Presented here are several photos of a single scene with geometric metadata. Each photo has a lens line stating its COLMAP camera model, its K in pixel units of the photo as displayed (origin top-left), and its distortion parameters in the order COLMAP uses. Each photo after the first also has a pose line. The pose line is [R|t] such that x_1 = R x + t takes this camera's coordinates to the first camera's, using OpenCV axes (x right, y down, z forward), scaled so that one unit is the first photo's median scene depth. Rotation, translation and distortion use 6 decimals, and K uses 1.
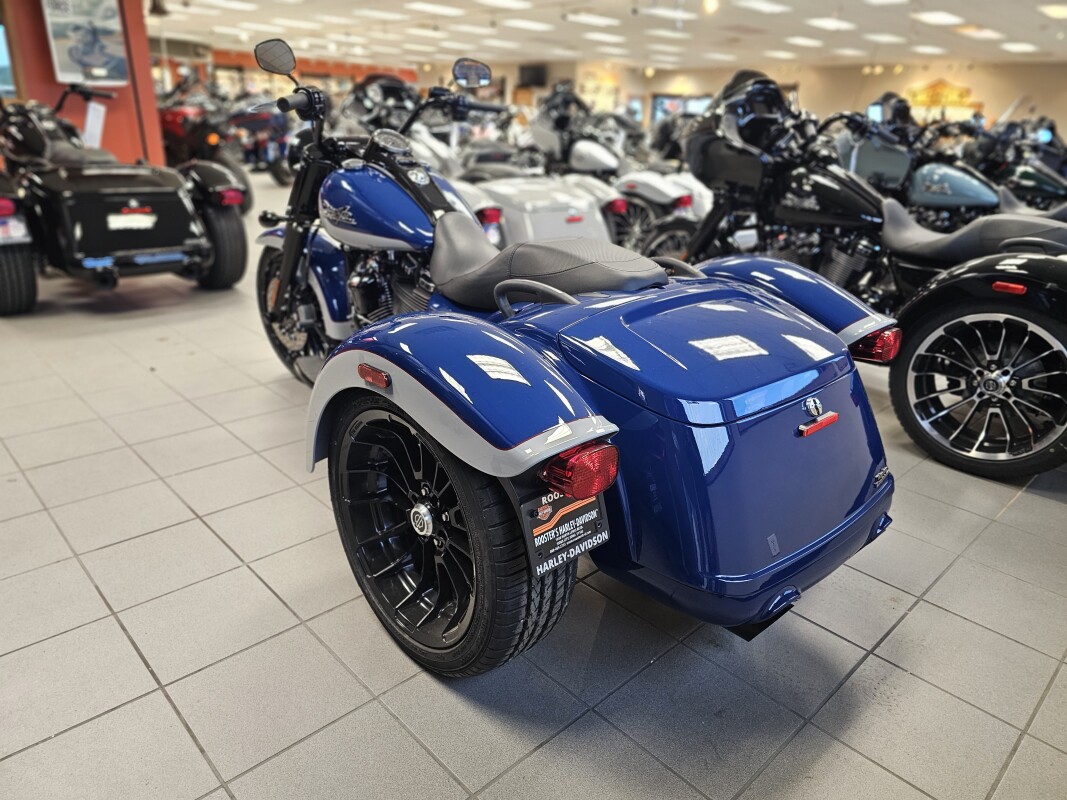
lens RADIAL K [[721.3, 0, 530.9], [0, 721.3, 400.1], [0, 0, 1]] dist [0.033508, -0.019176]
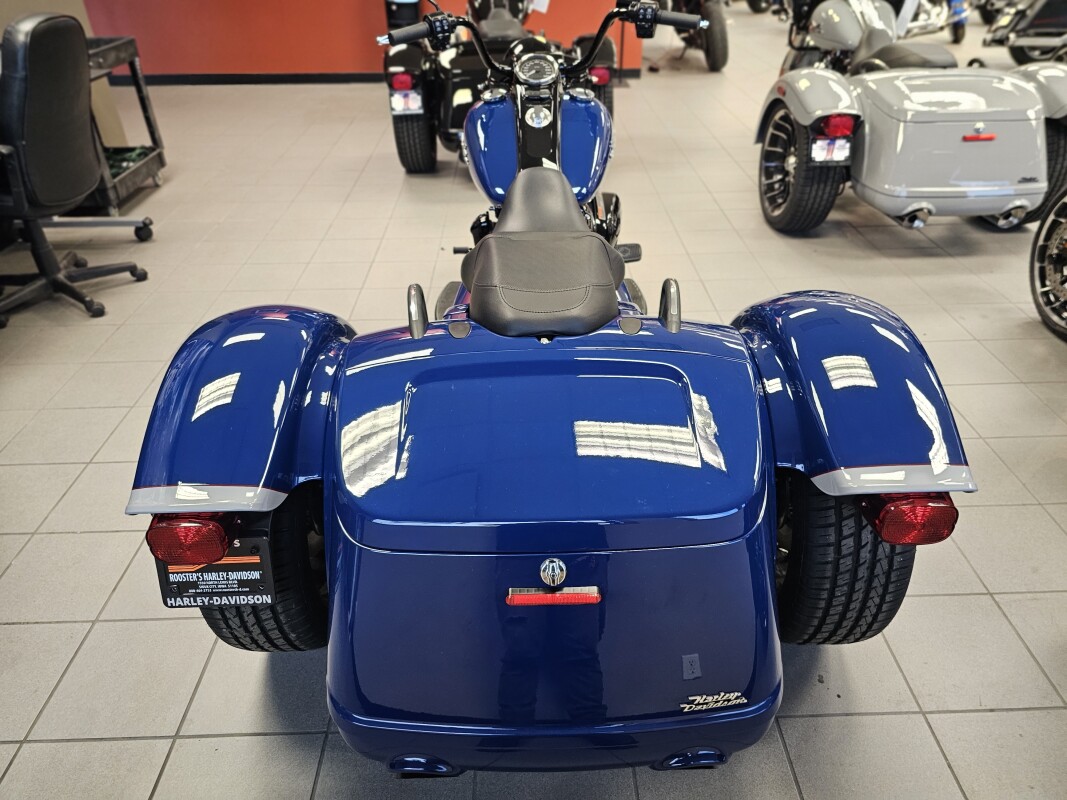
lens RADIAL K [[721.3, 0, 532.6], [0, 721.3, 401.7], [0, 0, 1]] dist [0.033508, -0.019176]
pose [[0.734676, 0.333667, -0.590692, 0.304685], [-0.201816, 0.938763, 0.279274, -0.144812], [0.647705, -0.085965, 0.757026, 0.185684]]
